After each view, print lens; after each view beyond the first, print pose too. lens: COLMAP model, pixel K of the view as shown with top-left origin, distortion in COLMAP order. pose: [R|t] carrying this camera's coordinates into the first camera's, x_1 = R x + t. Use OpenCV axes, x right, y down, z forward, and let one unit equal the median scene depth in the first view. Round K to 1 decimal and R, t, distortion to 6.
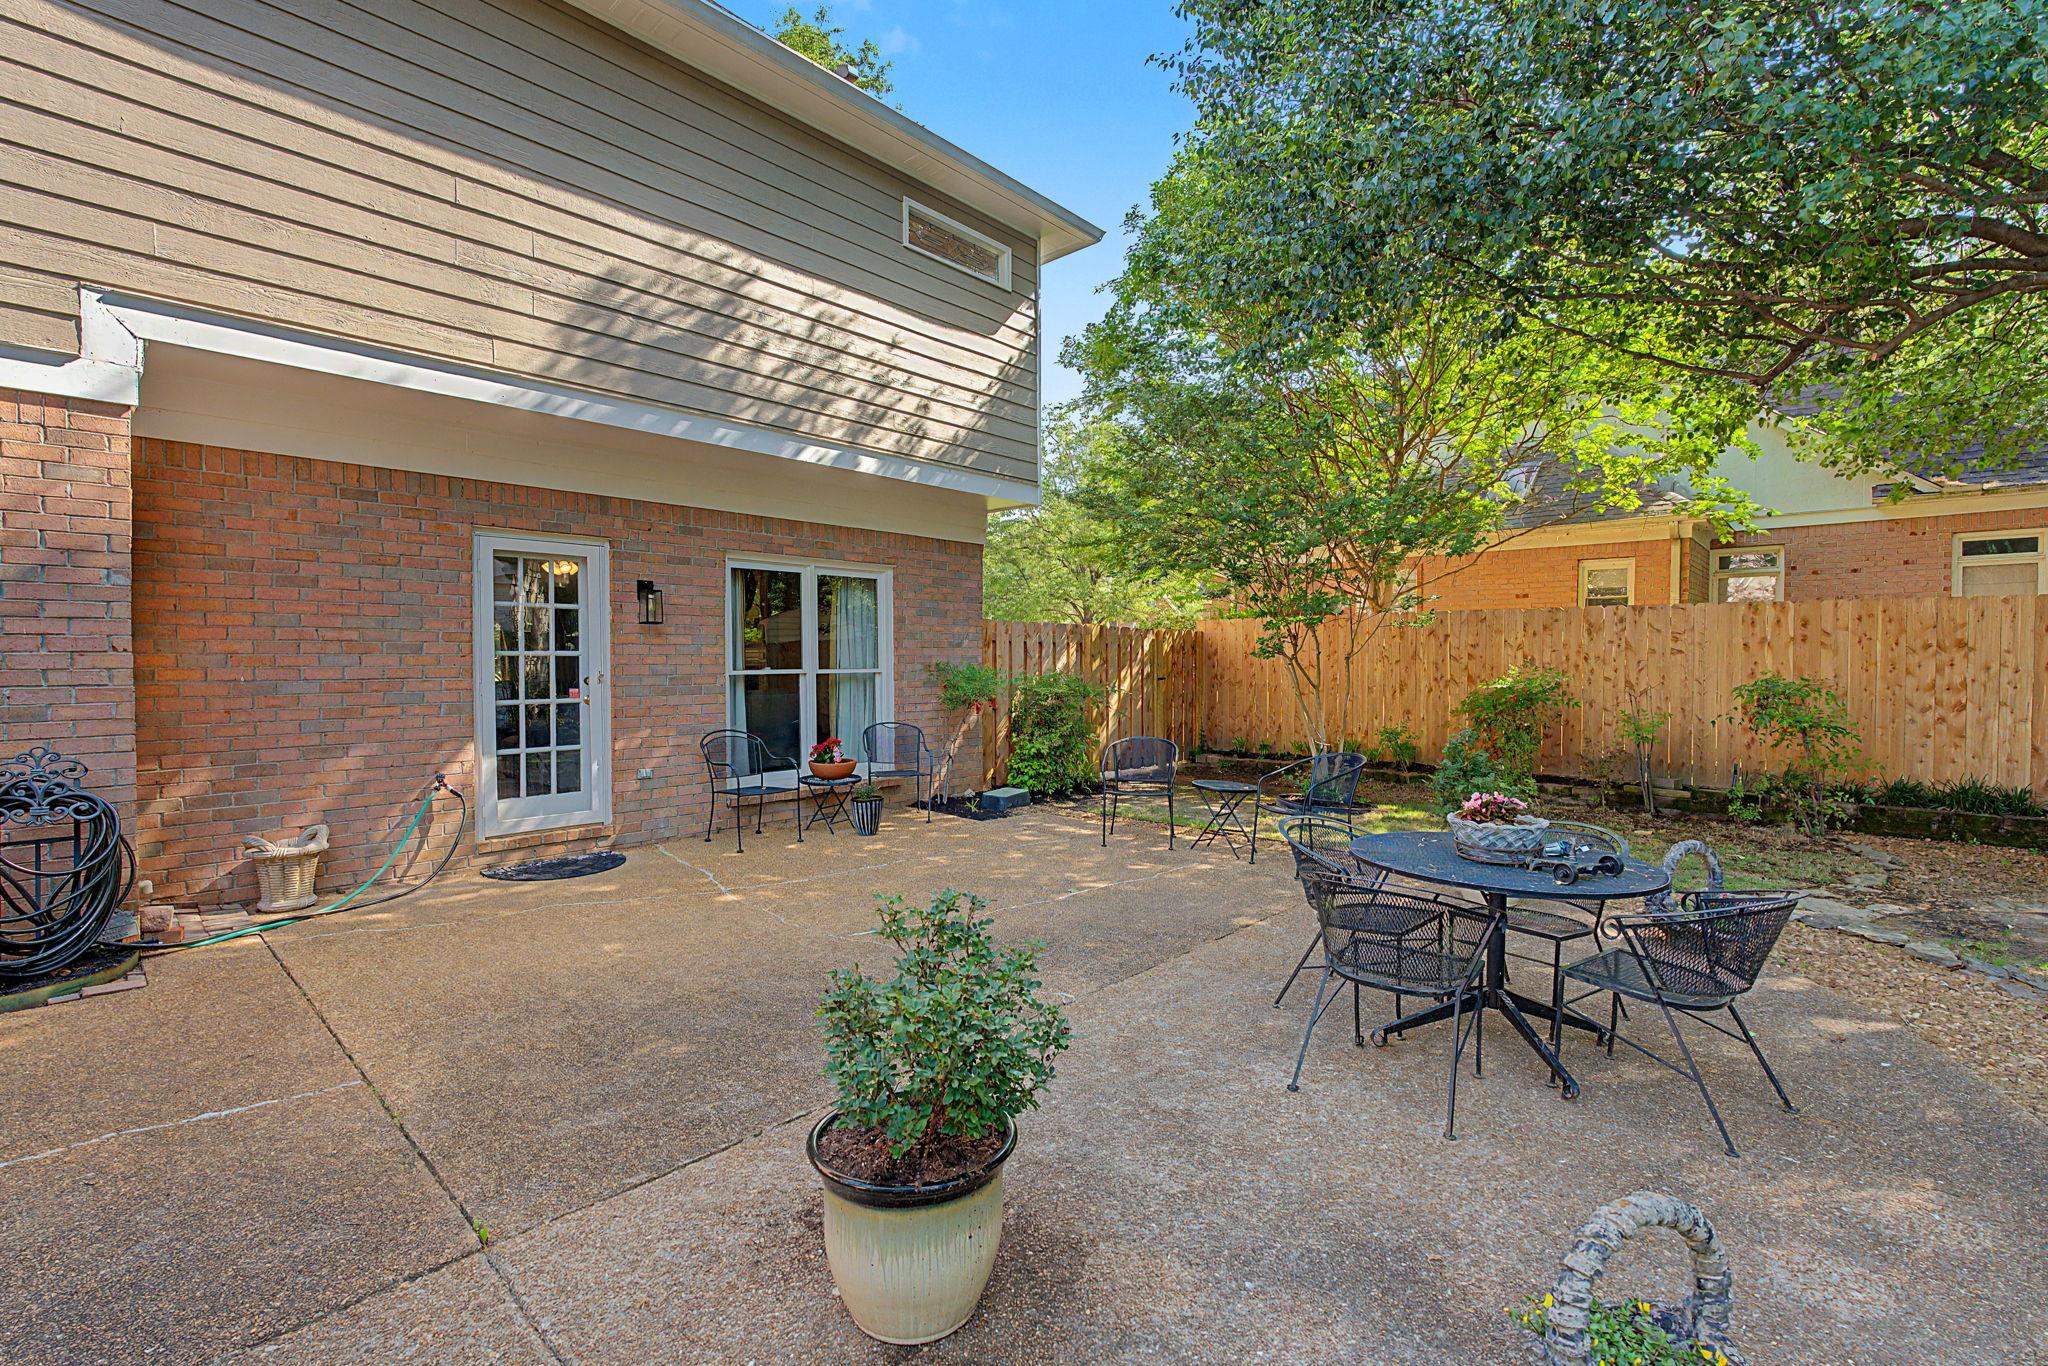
lens RADIAL K [[923.7, 0, 1023.9], [0, 923.7, 665.5], [0, 0, 1]] dist [-0.012718, 0.000837]
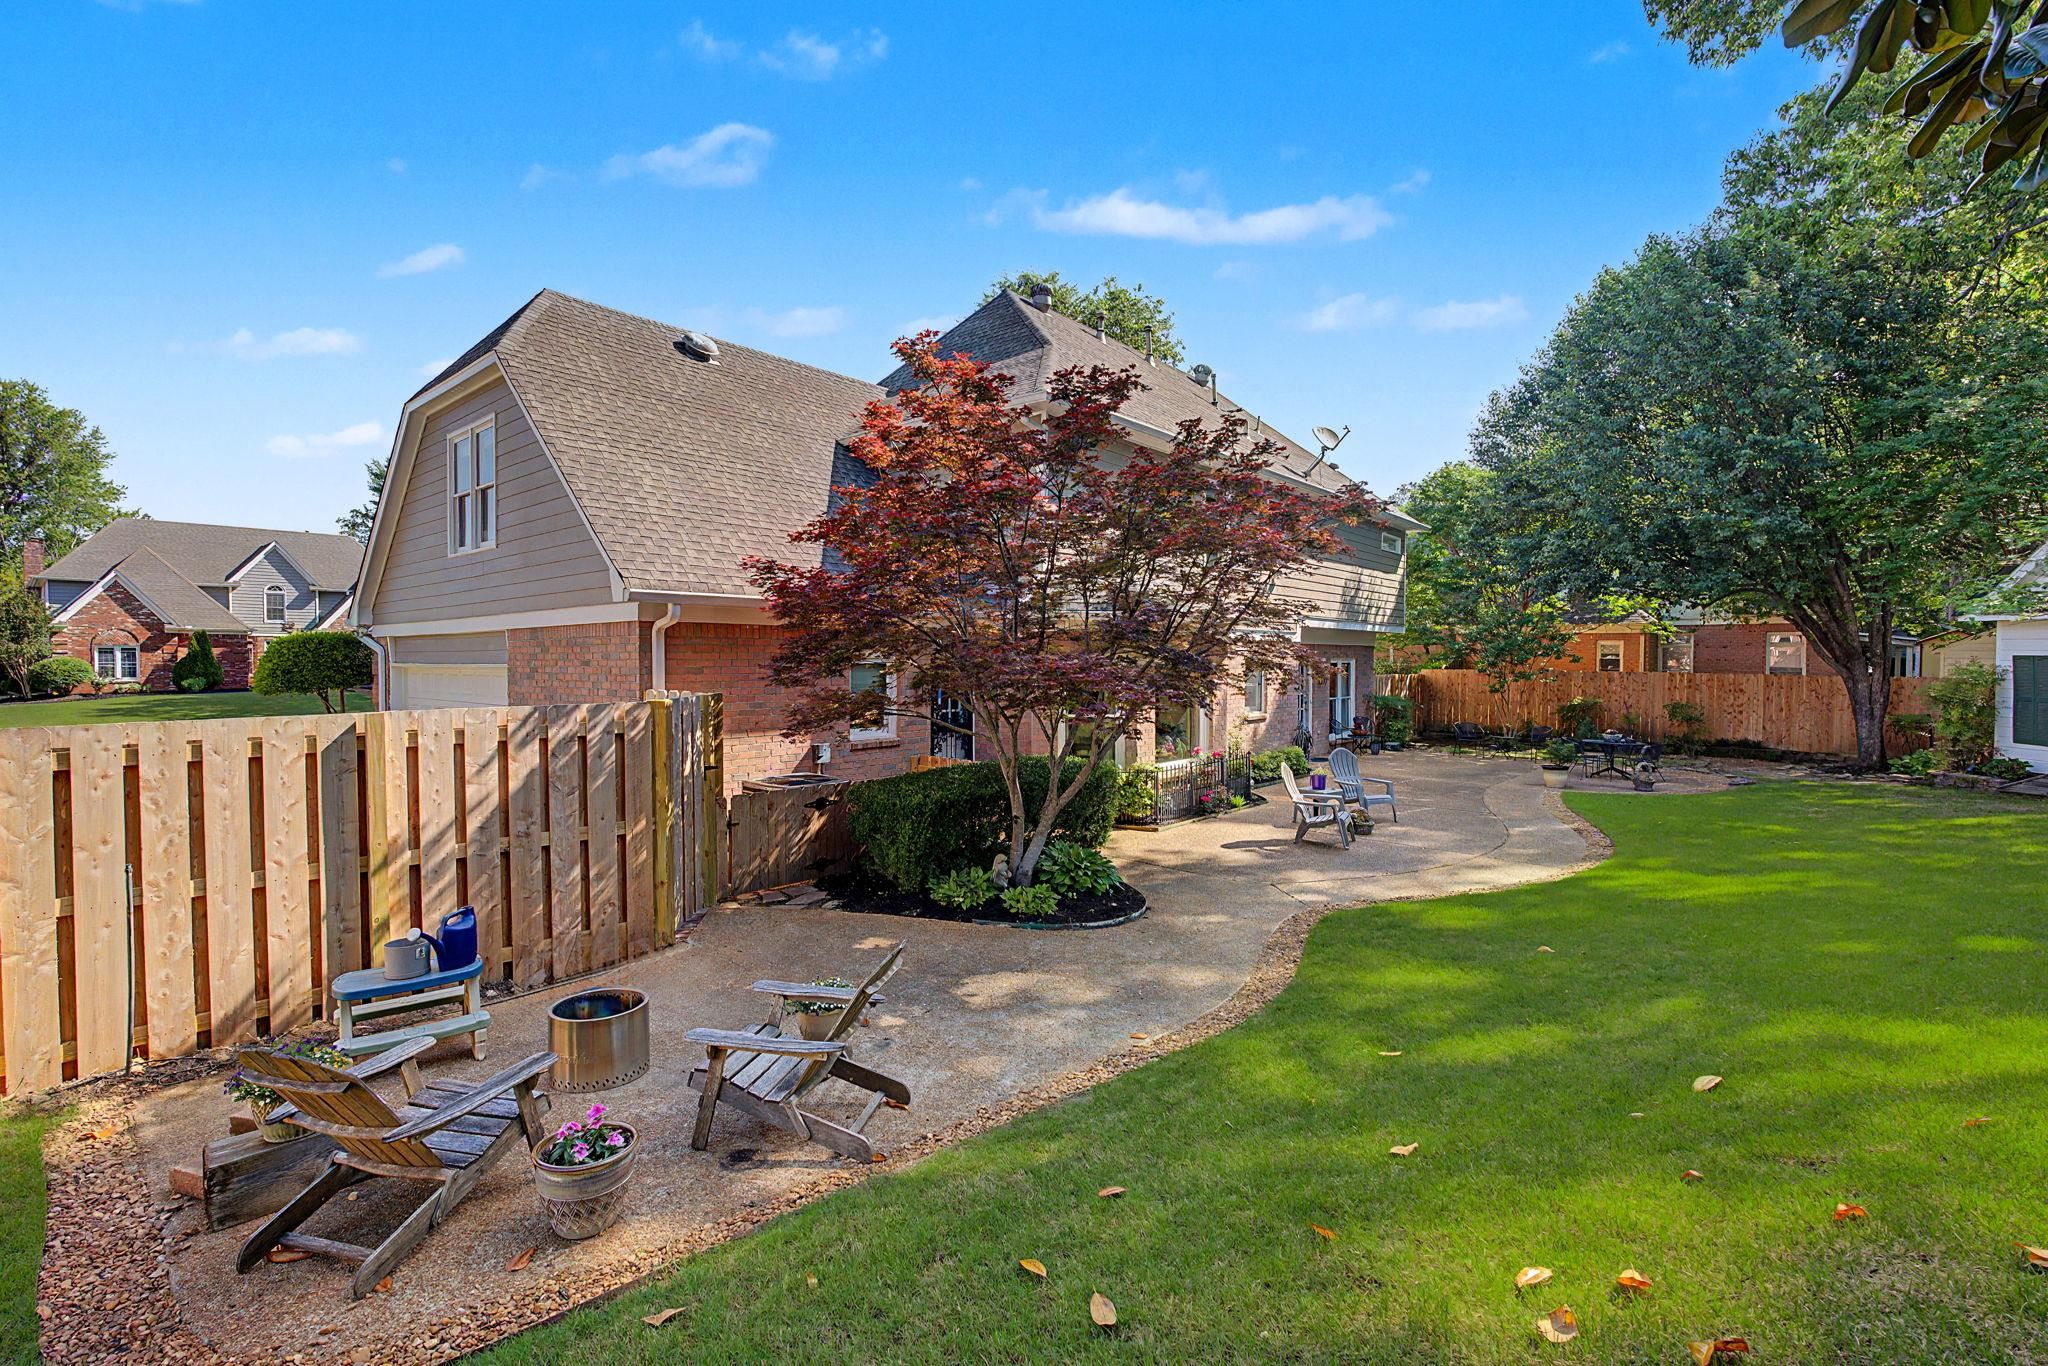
lens RADIAL K [[923.7, 0, 1023.9], [0, 923.7, 665.5], [0, 0, 1]] dist [-0.012718, 0.000837]
pose [[0.999596, 0.002319, 0.028320, -1.173579], [-0.002373, 0.999995, 0.001858, -0.091035], [-0.028315, -0.001925, 0.999597, -1.625897]]
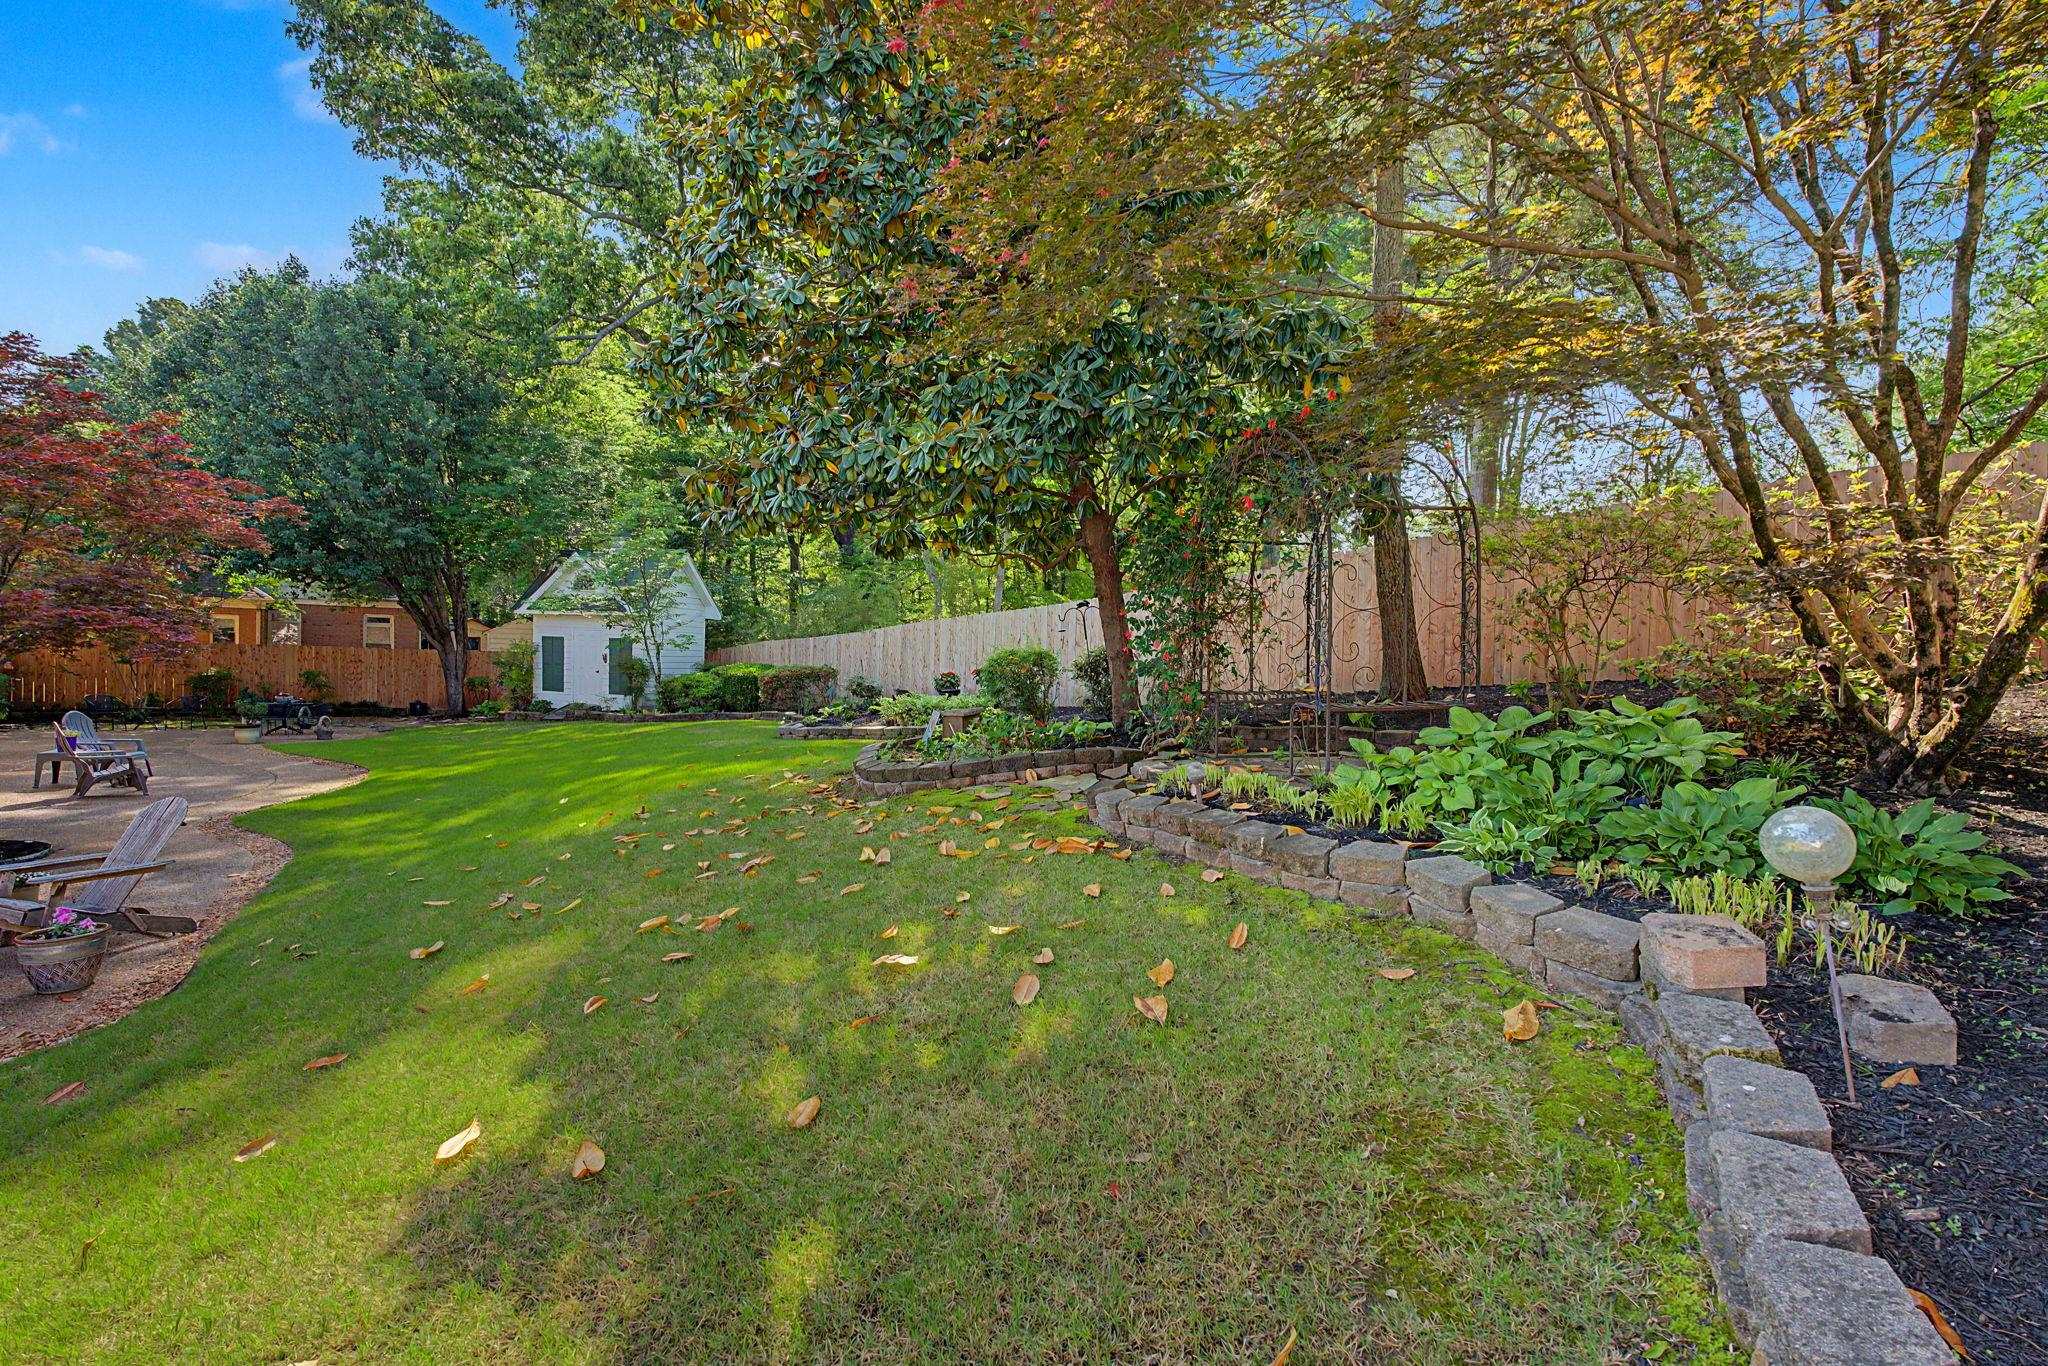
lens RADIAL K [[935.2, 0, 1027.3], [0, 935.2, 655.7], [0, 0, 1]] dist [-0.008185, 0.001122]
pose [[0.168607, 0.006092, 0.985665, -1.857059], [-0.012208, 0.999917, -0.004092, -0.054873], [-0.985608, -0.011343, 0.168667, -1.907028]]
